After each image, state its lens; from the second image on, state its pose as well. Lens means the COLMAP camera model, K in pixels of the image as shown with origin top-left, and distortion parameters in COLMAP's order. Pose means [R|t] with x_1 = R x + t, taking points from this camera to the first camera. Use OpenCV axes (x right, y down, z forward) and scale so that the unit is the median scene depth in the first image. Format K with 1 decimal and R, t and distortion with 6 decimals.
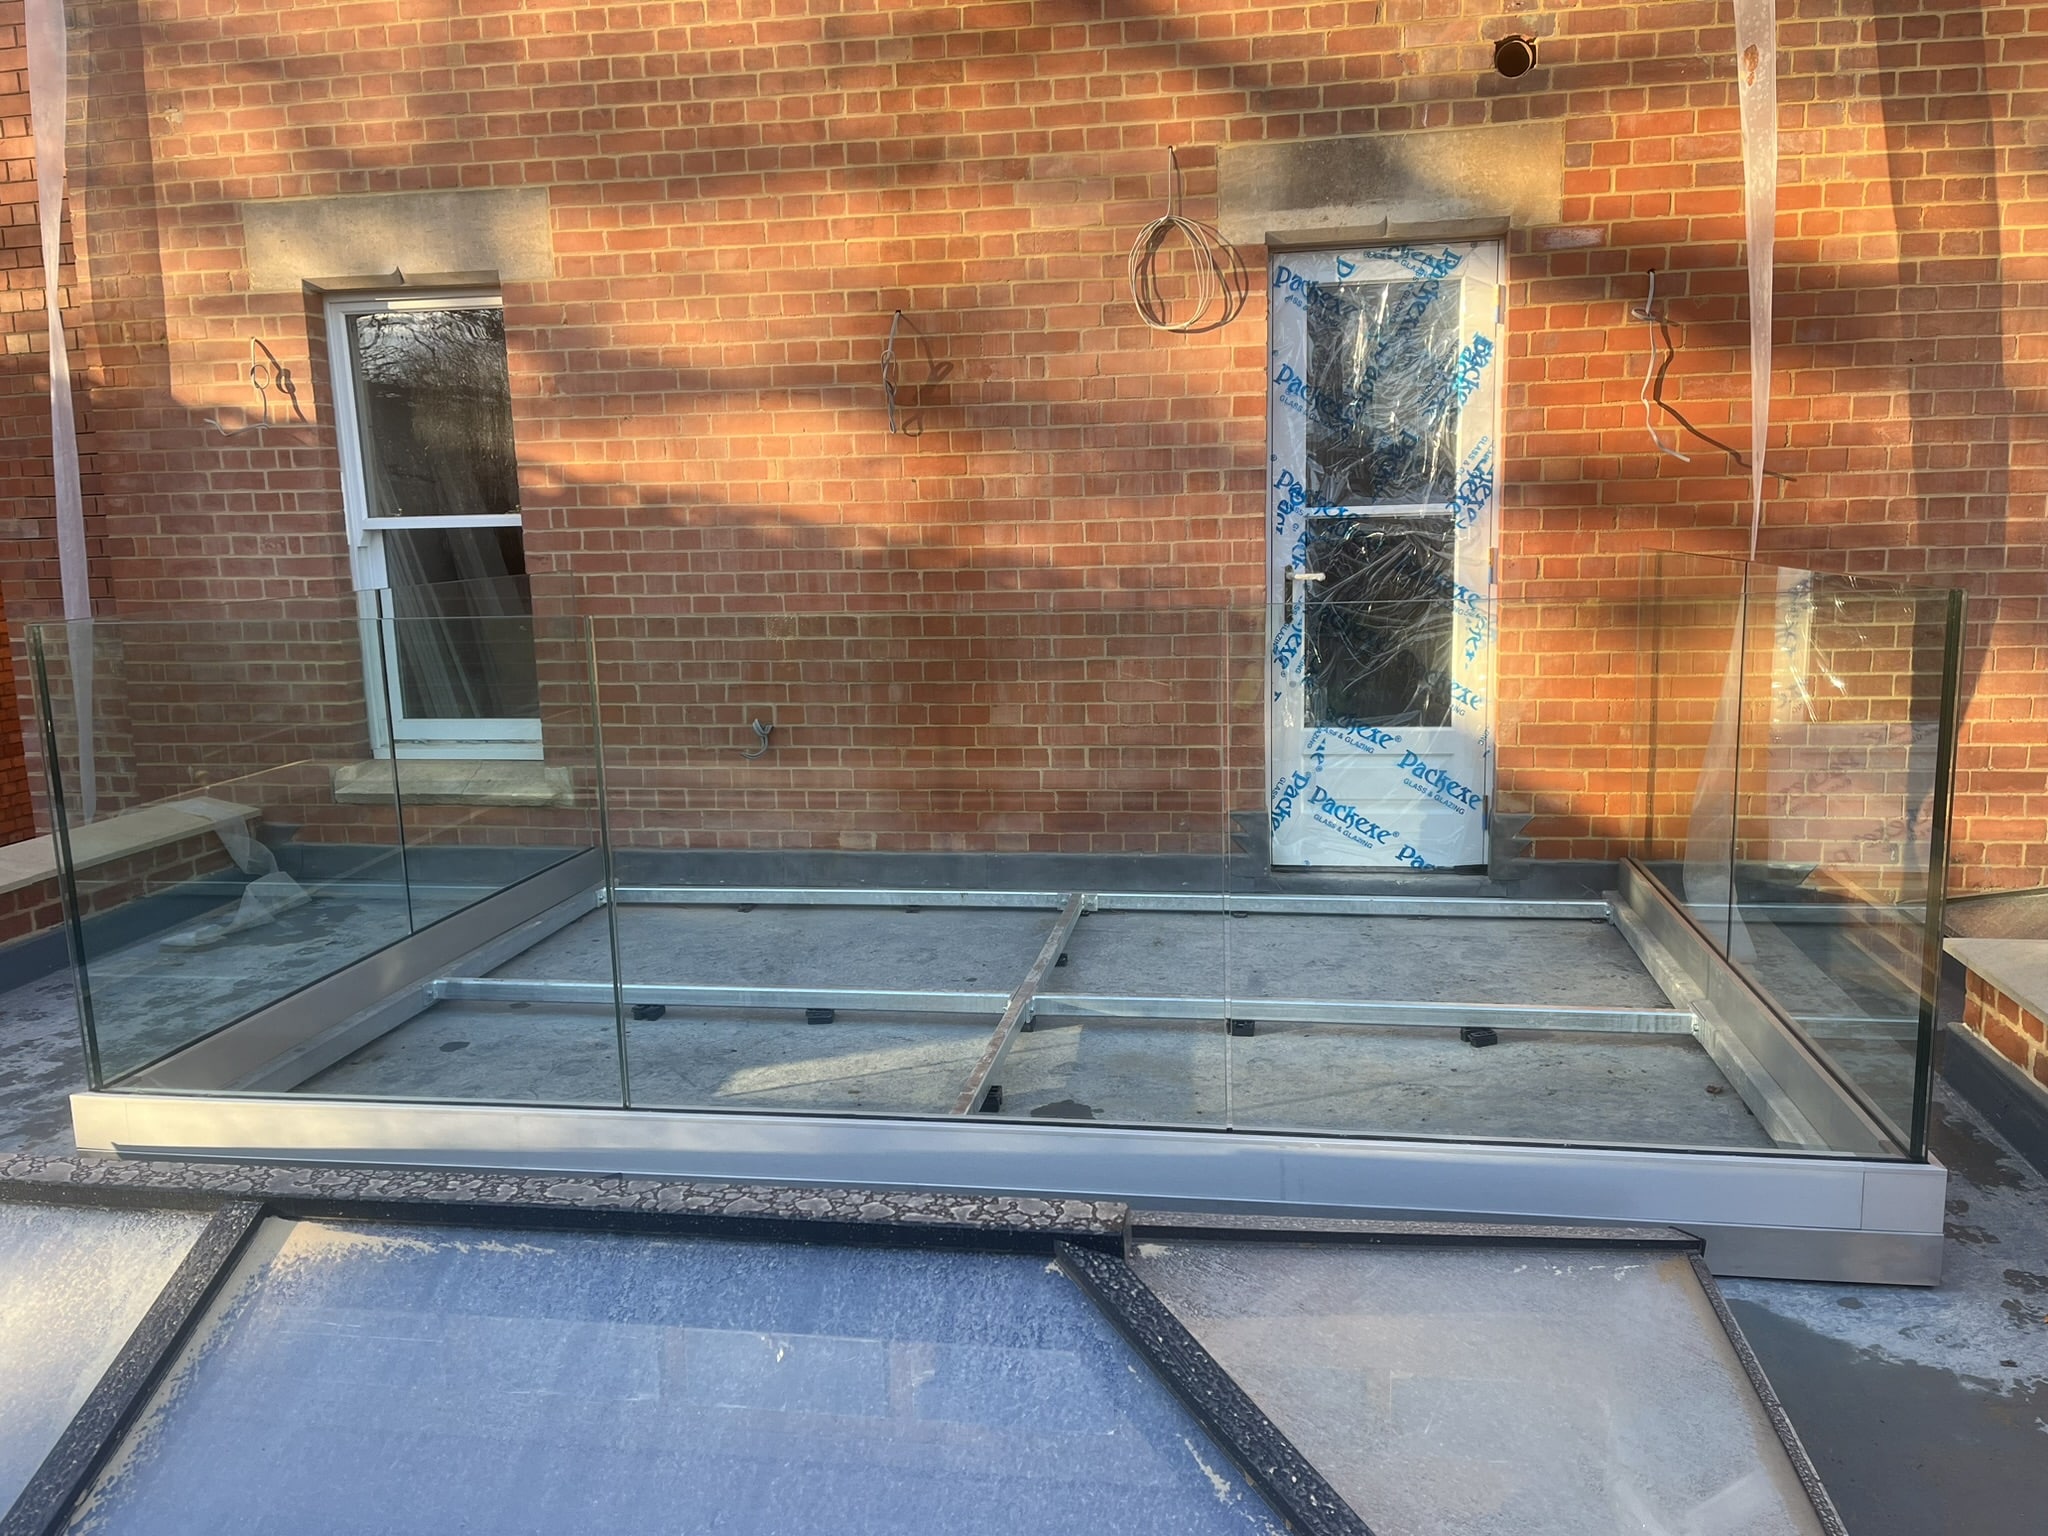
lens RADIAL K [[1539.6, 0, 1036.9], [0, 1539.6, 776.5], [0, 0, 1]] dist [0.075388, -0.106580]
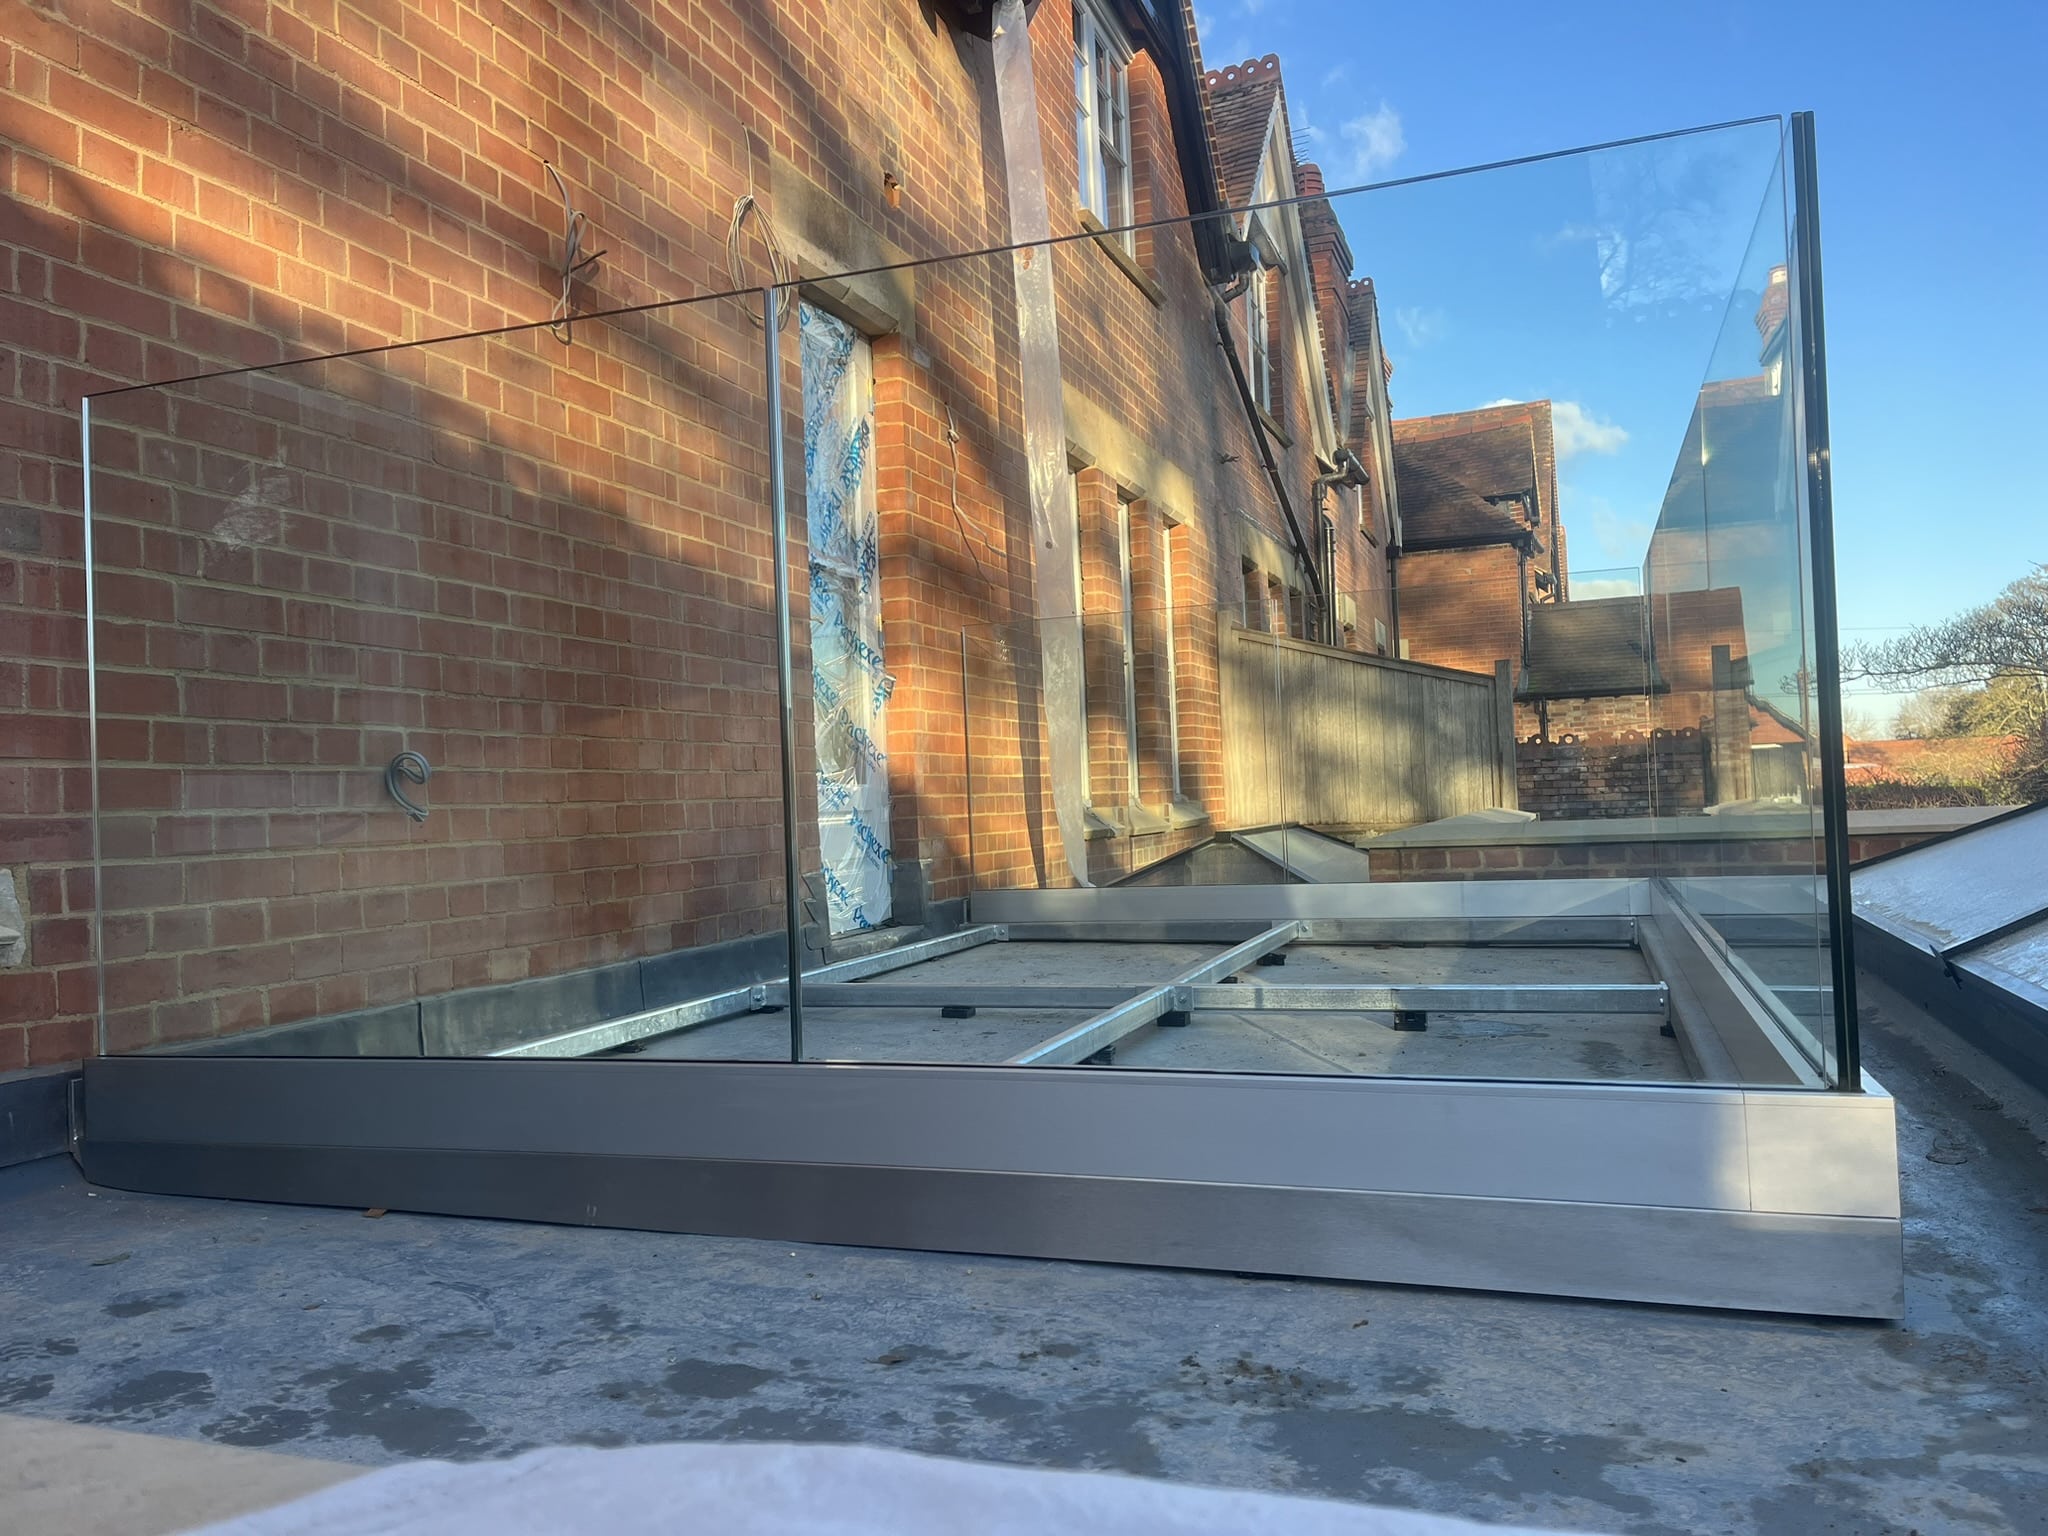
lens RADIAL K [[1539.6, 0, 1036.9], [0, 1539.6, 776.5], [0, 0, 1]] dist [0.075388, -0.106580]
pose [[0.168199, 0.036345, 0.985083, -0.713598], [0.210060, 0.975045, -0.071842, 0.060035], [-0.963111, 0.219011, 0.156367, 0.731604]]
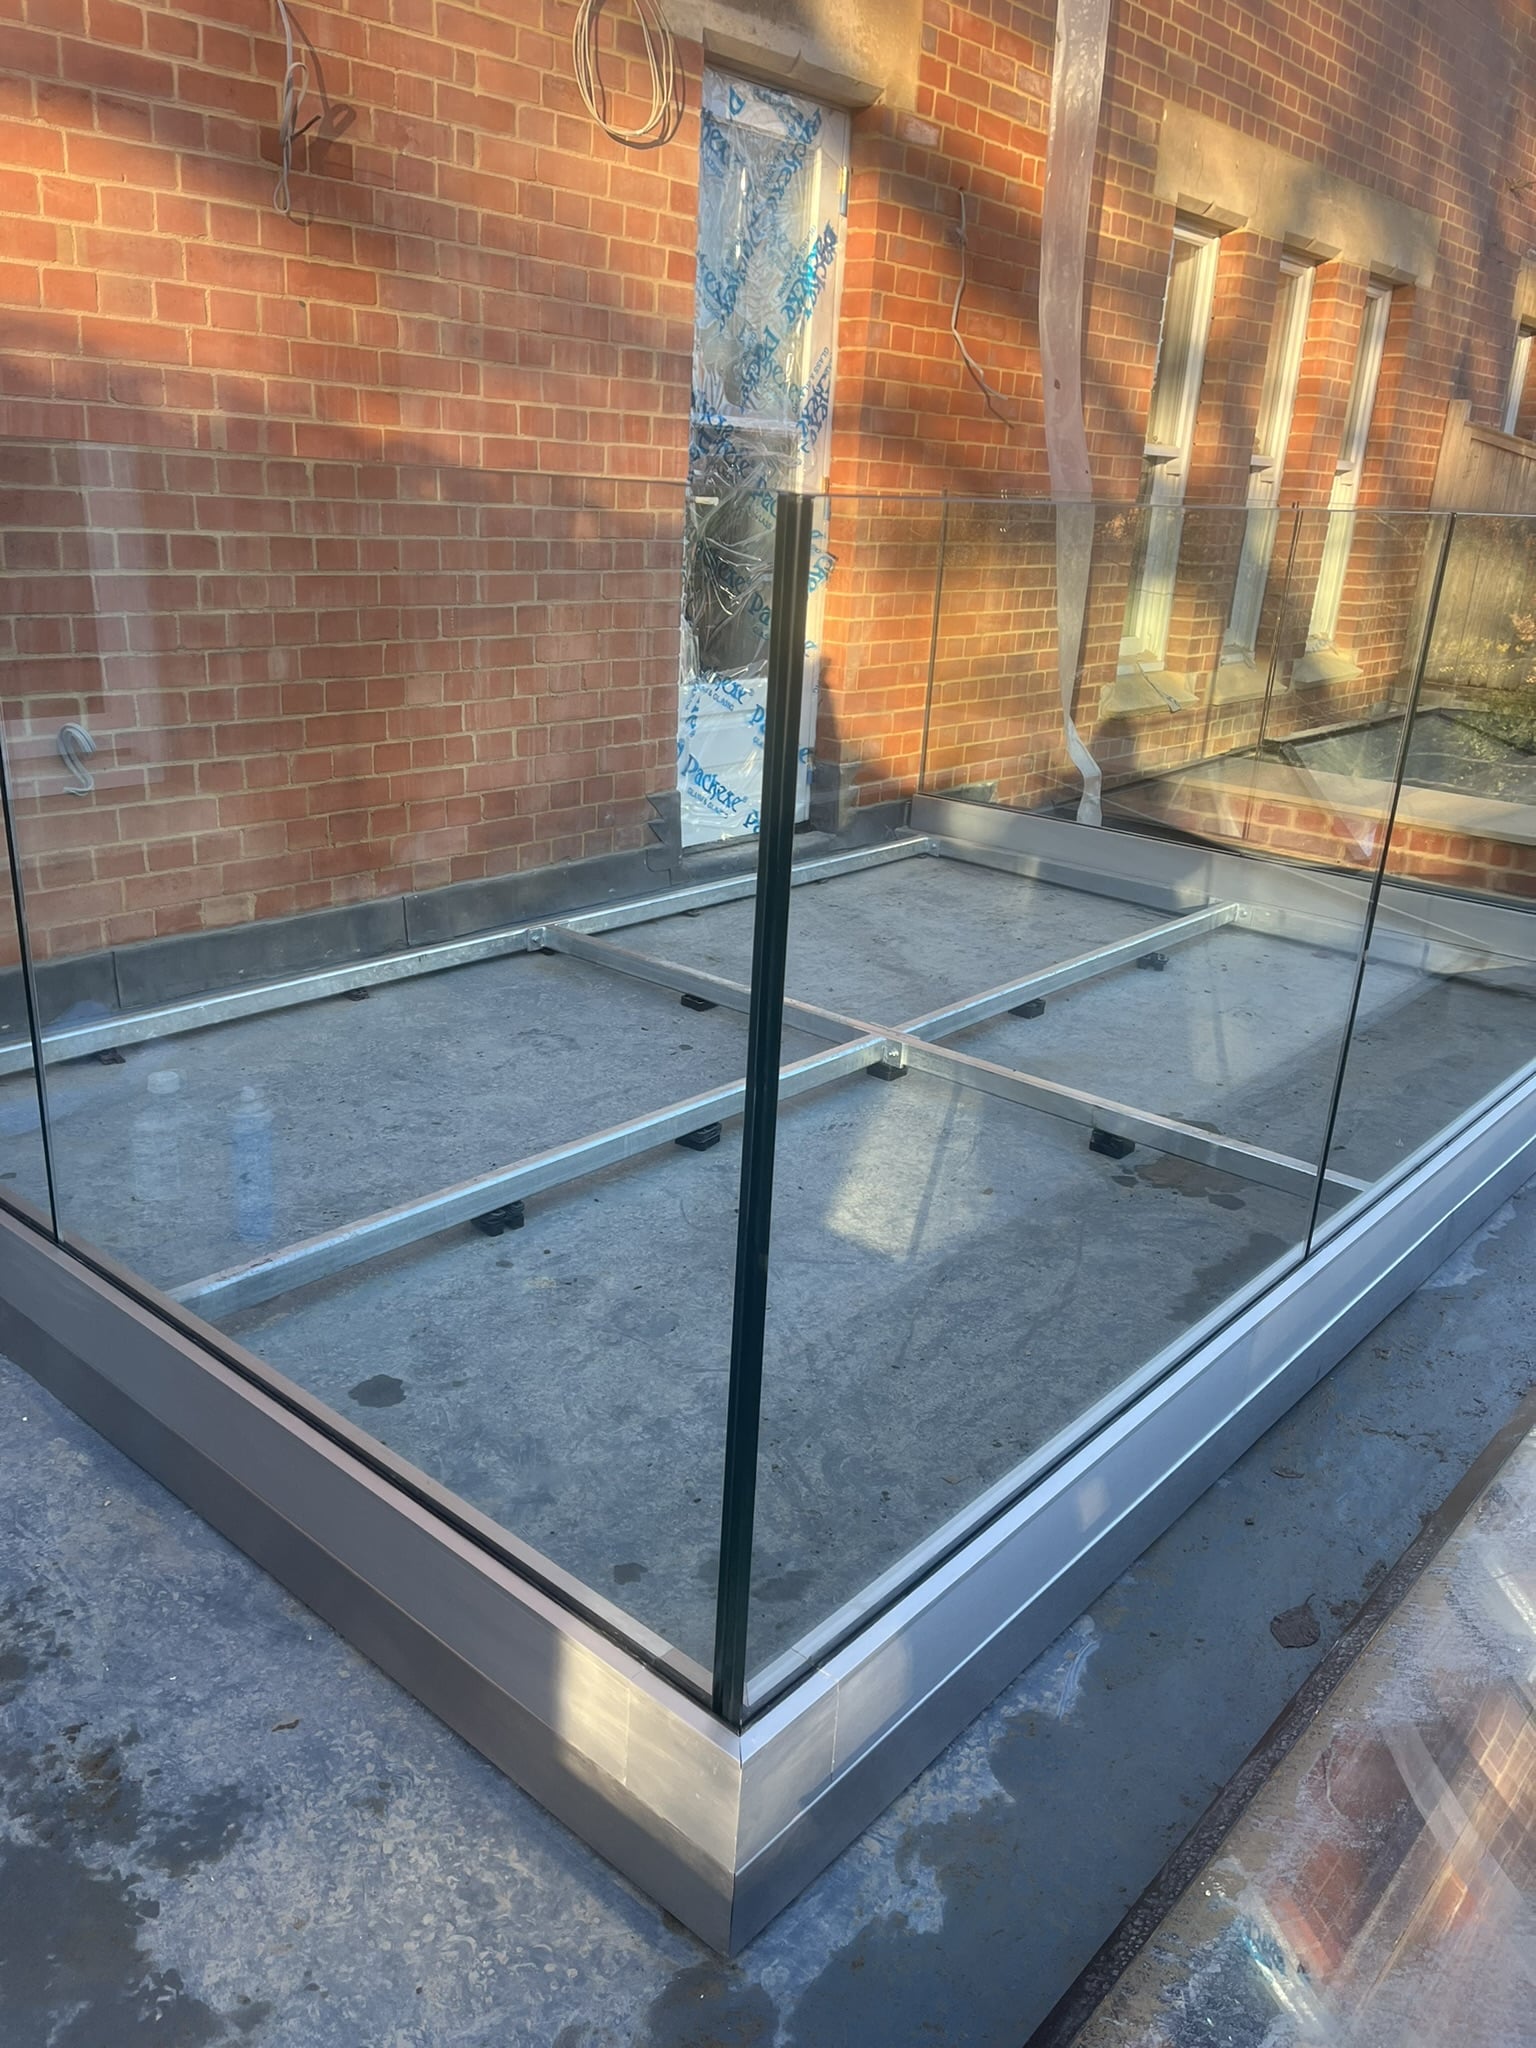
lens RADIAL K [[1539.6, 0, 760.2], [0, 1539.6, 1056.3], [0, 0, 1]] dist [0.075388, -0.106580]
pose [[0.518200, -0.250651, 0.817706, -0.566886], [0.080659, 0.966152, 0.245038, -0.040659], [-0.851448, -0.061023, 0.520877, 0.507212]]
